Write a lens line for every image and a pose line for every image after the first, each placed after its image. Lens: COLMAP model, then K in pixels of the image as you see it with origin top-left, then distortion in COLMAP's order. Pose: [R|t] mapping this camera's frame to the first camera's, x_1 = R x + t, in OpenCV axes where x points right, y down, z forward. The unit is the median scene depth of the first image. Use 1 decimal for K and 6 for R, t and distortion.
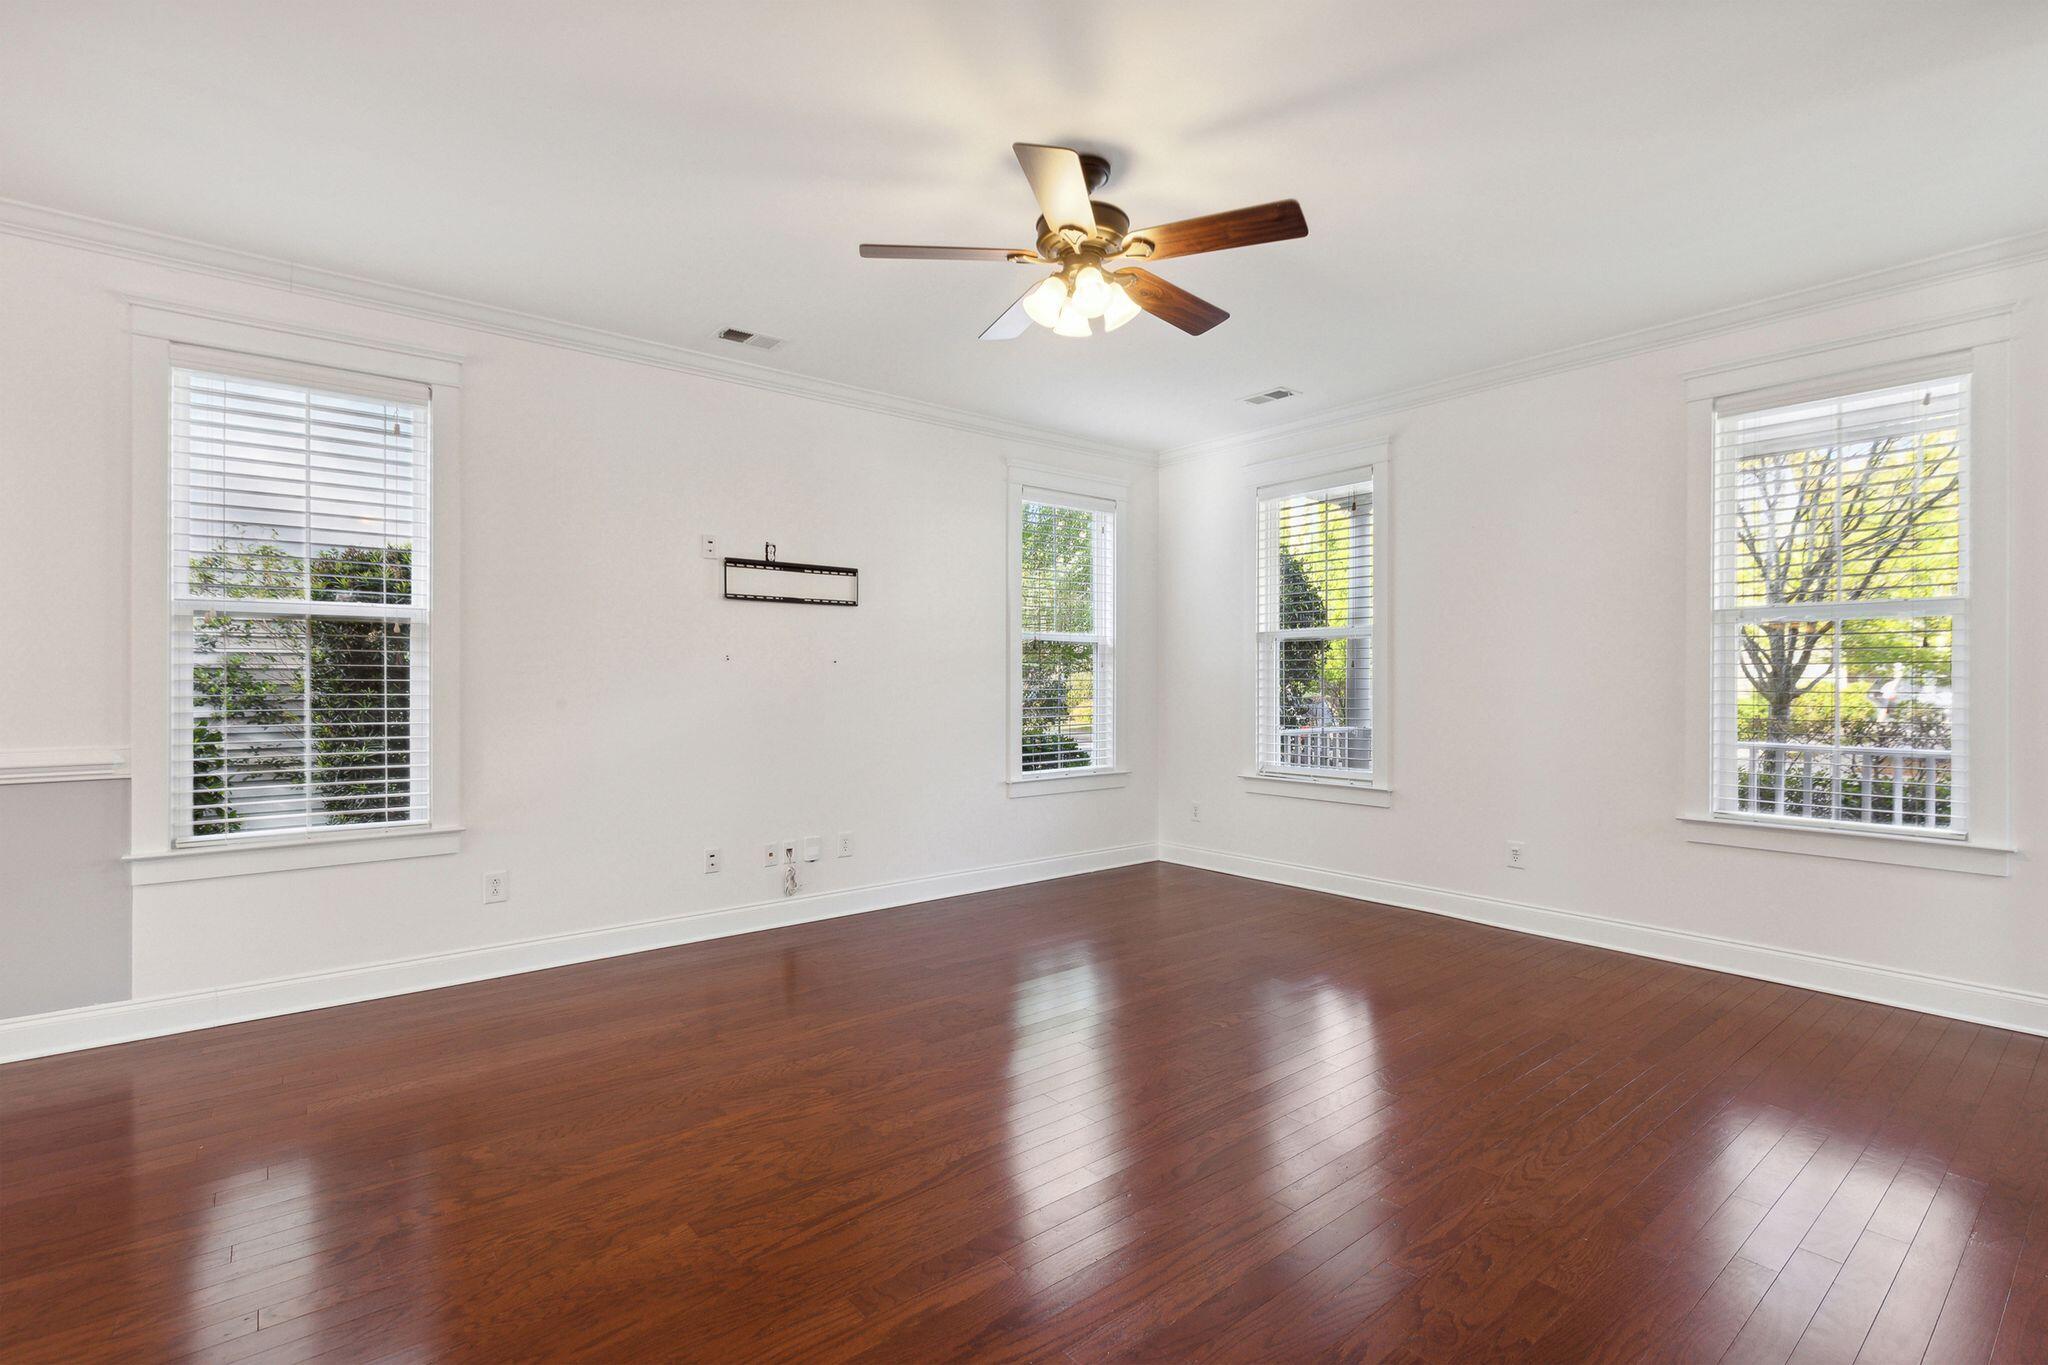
lens RADIAL K [[935.1, 0, 1024.0], [0, 935.1, 682.5], [0, 0, 1]] dist [-0.000451, -0.000193]
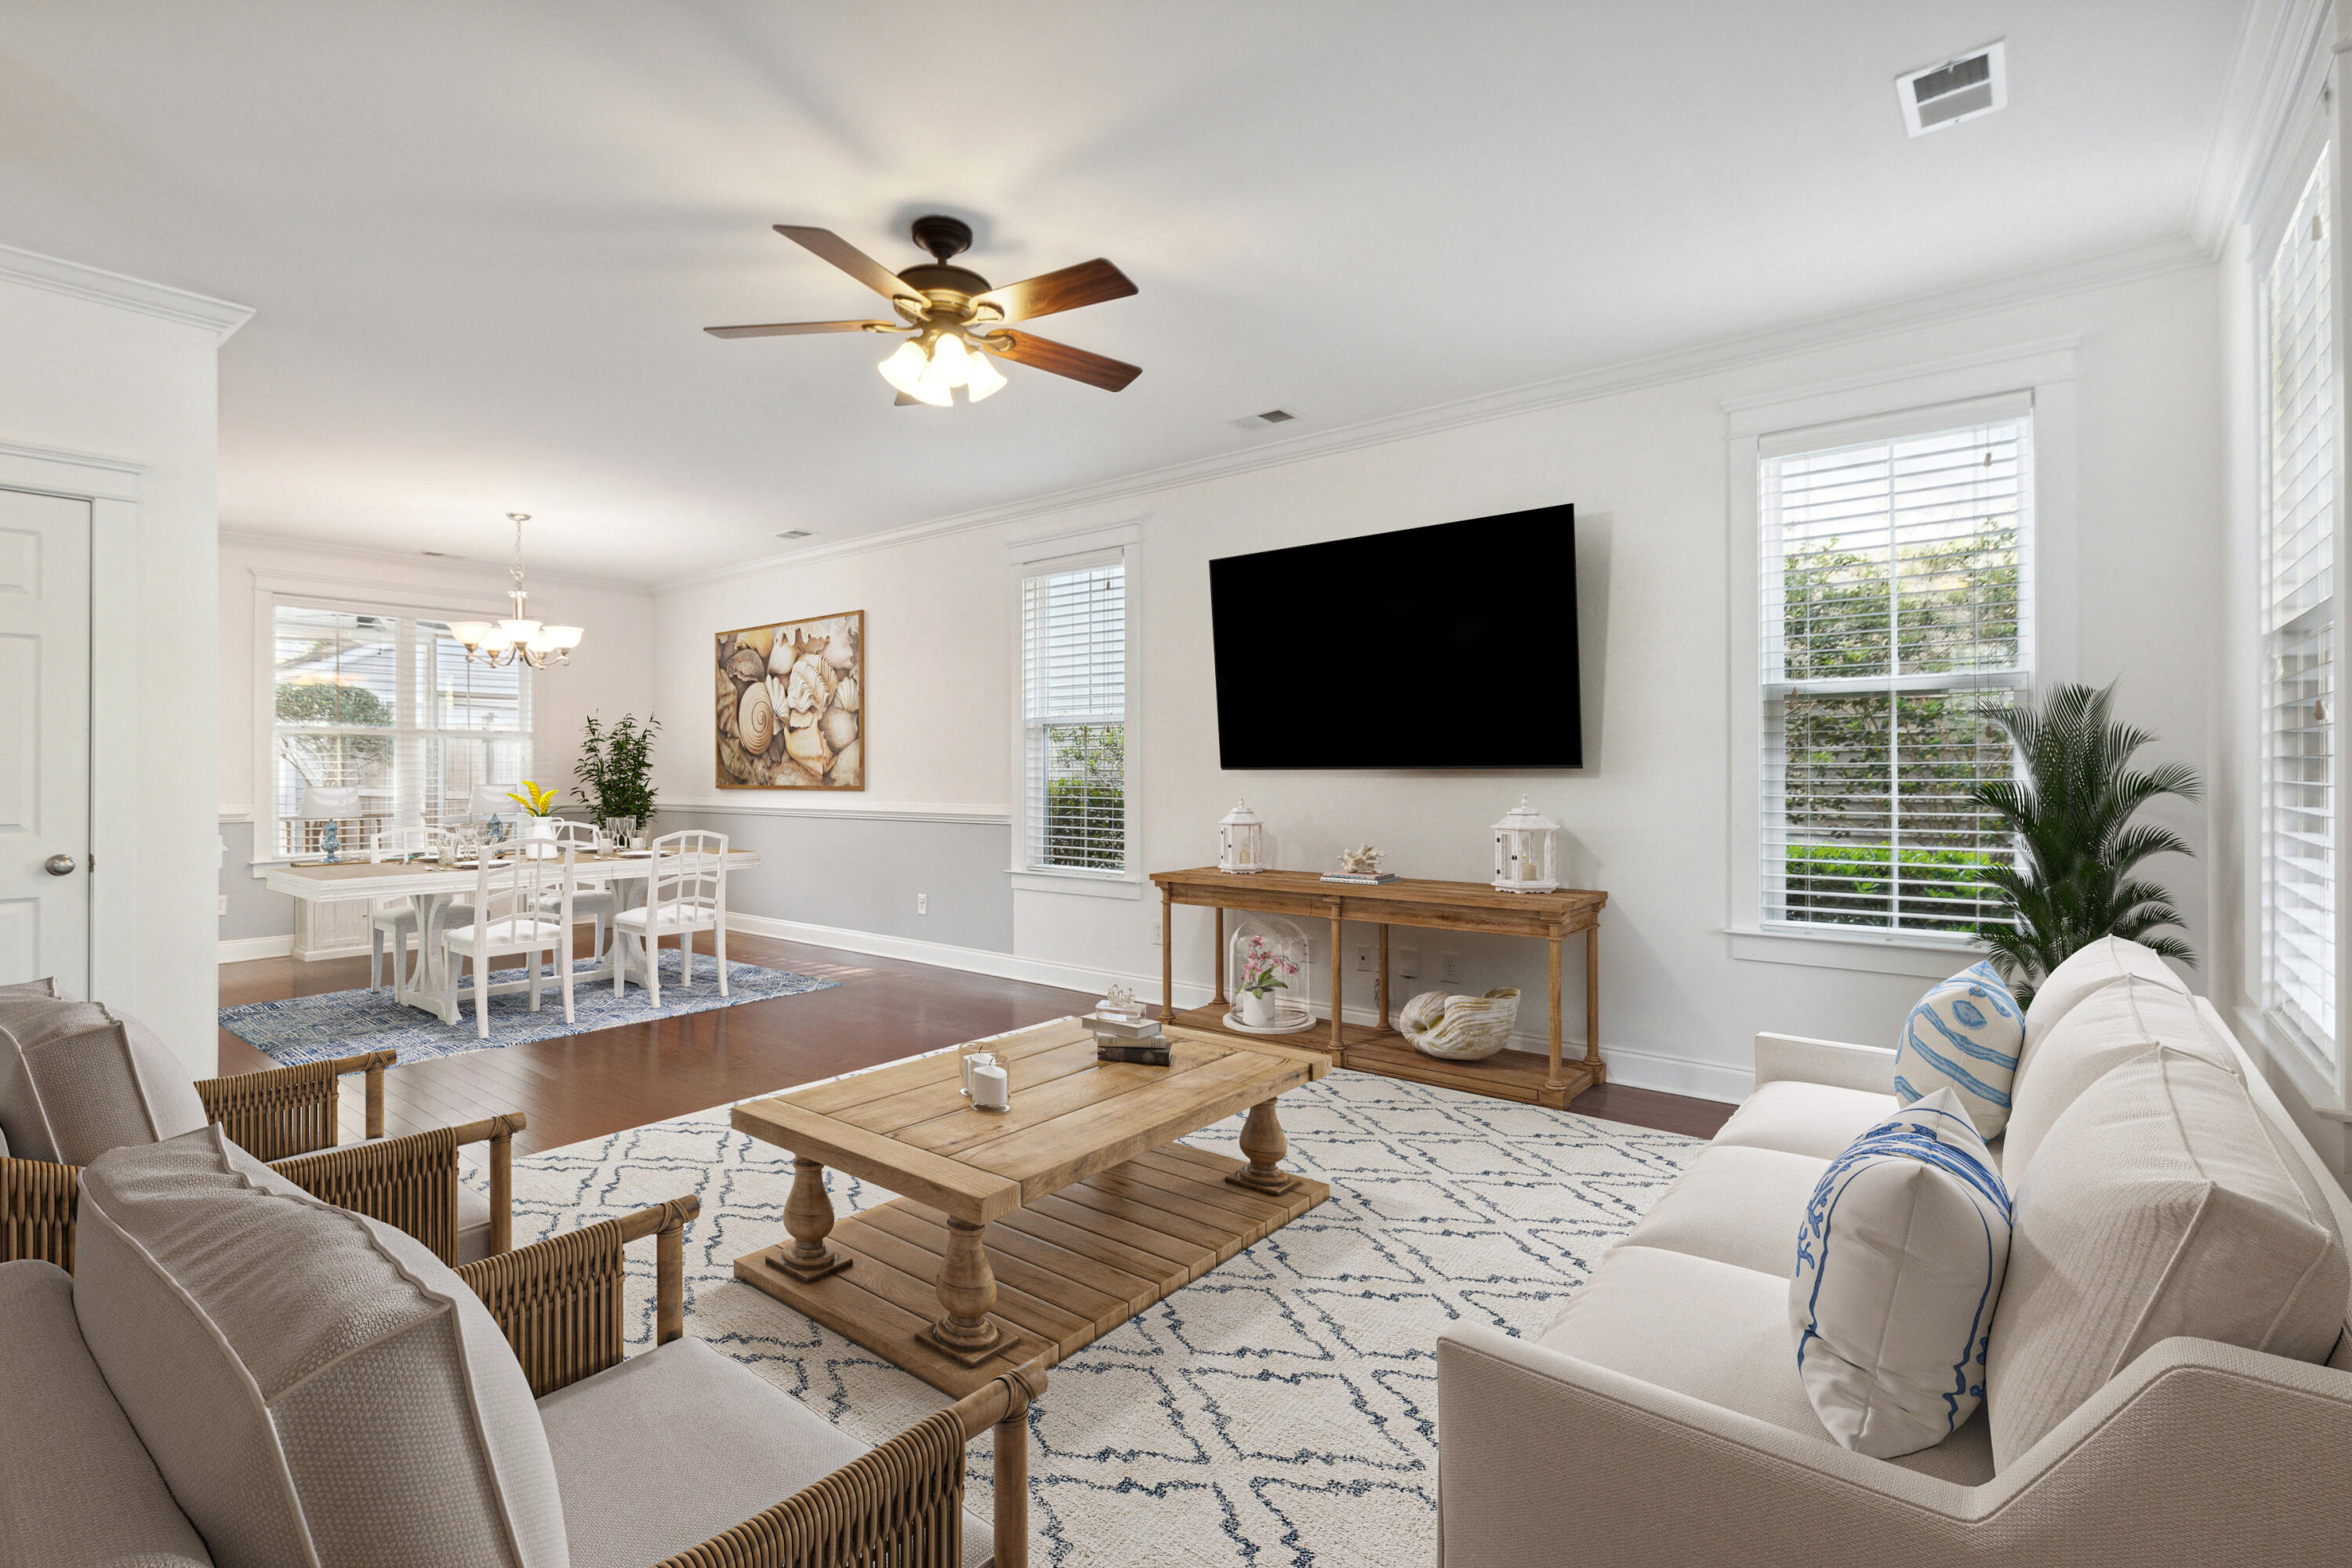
lens RADIAL K [[1101.5, 0, 1170.2], [0, 1101.5, 775.5], [0, 0, 1]] dist [-0.000753, -0.000623]
pose [[0.200175, 0.005046, -0.979747, 0.845717], [0.002796, 0.999980, 0.005722, -0.000401], [0.979756, -0.003885, 0.200156, 0.687343]]
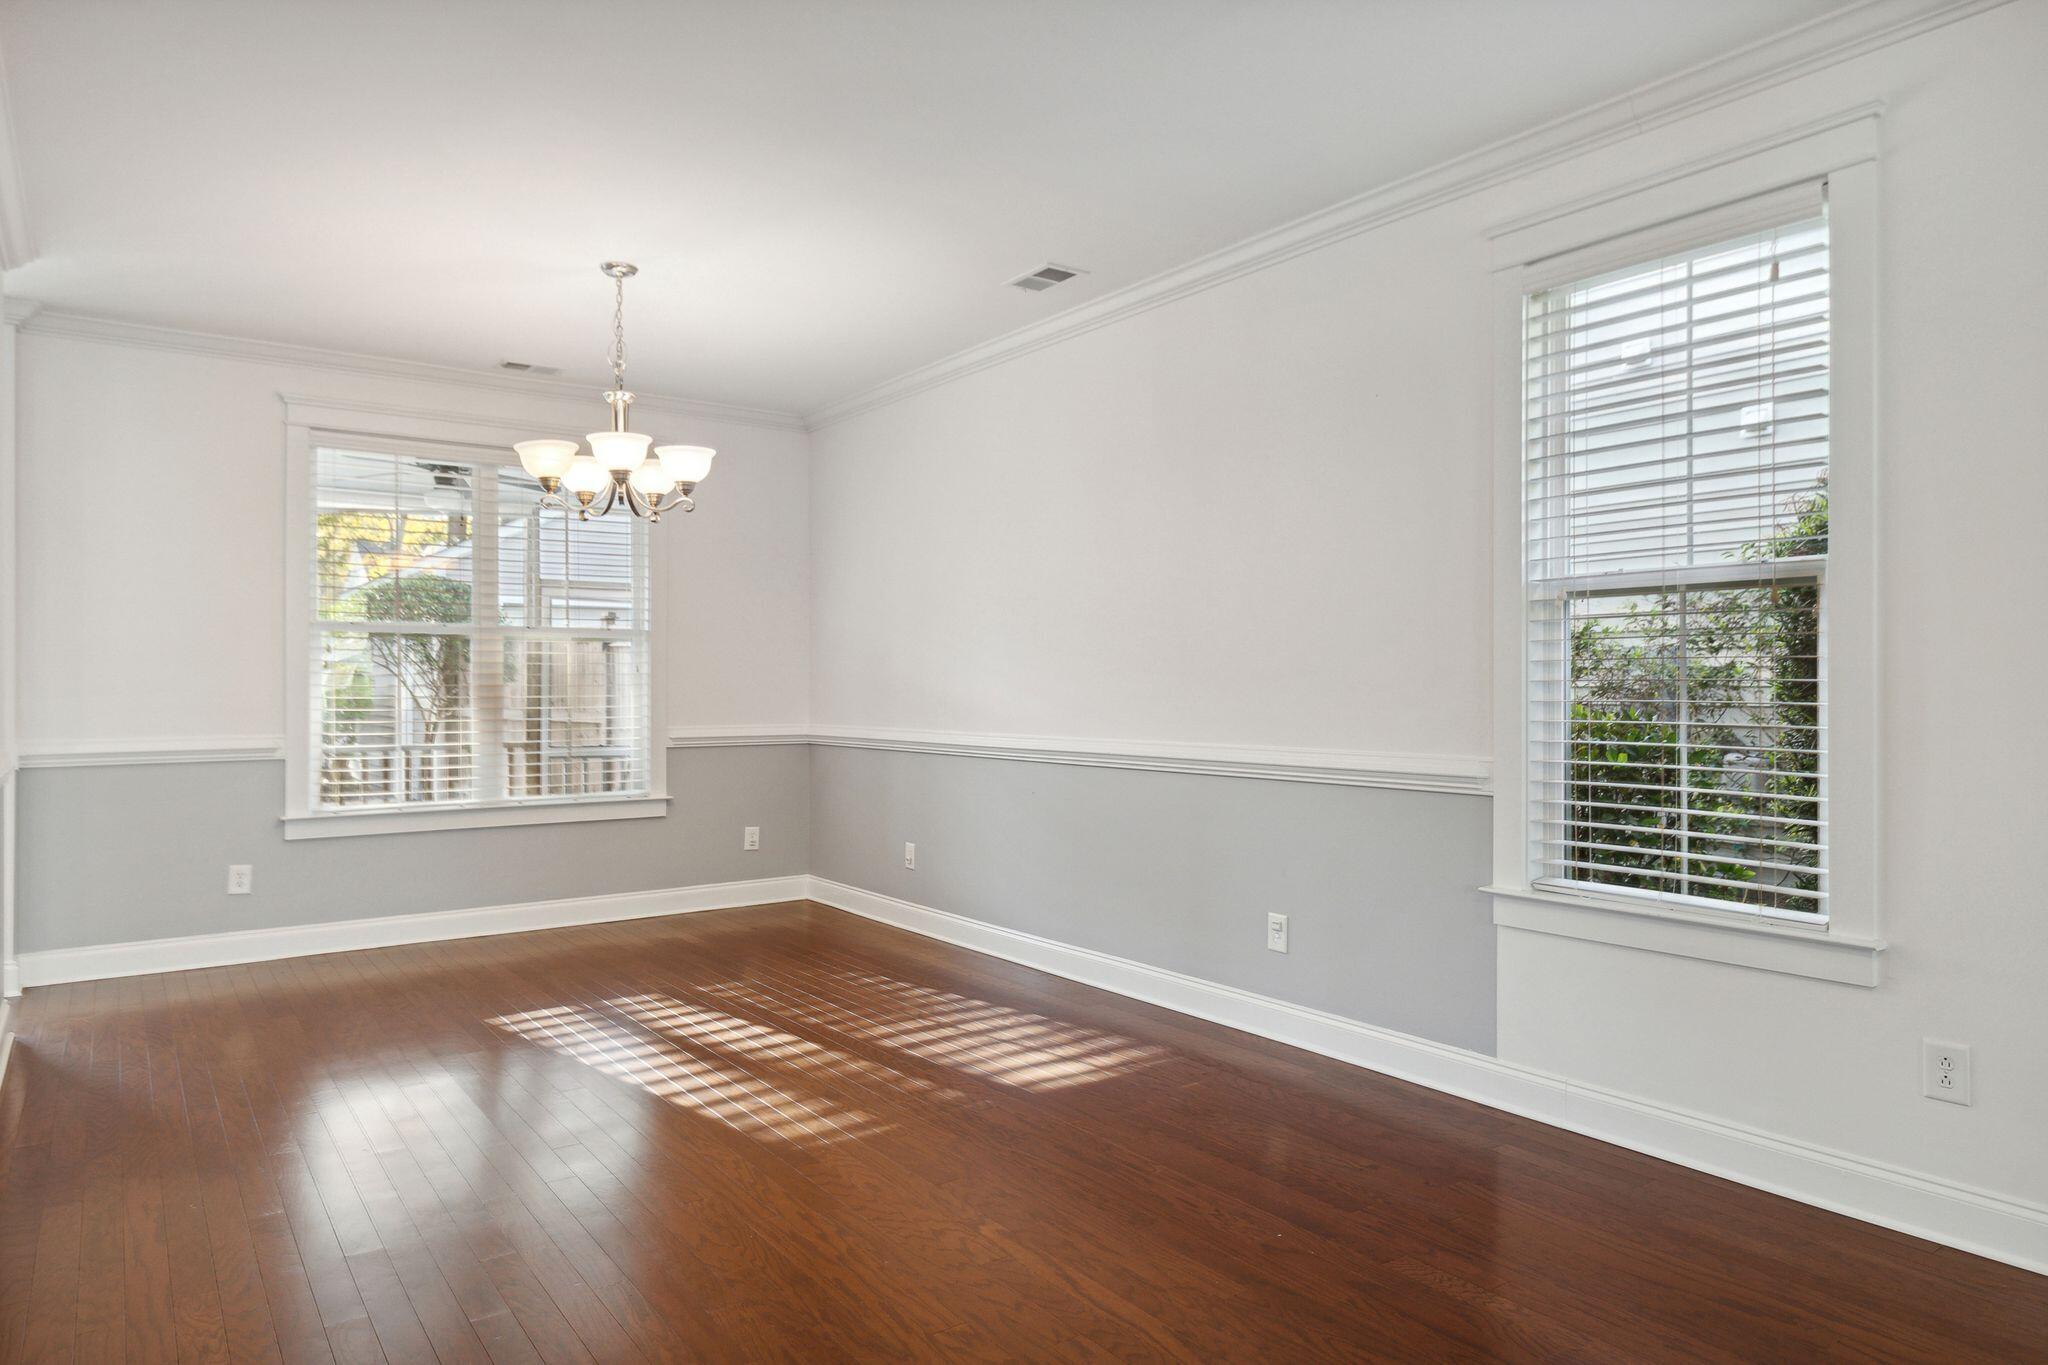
lens RADIAL K [[1278.9, 0, 988.7], [0, 1278.9, 687.2], [0, 0, 1]] dist [0.003231, 0.000738]
pose [[-0.077836, 0.002143, -0.996964, 0.188690], [0.002124, 0.999996, 0.001984, -0.001470], [0.996964, -0.001963, -0.077840, 0.493180]]
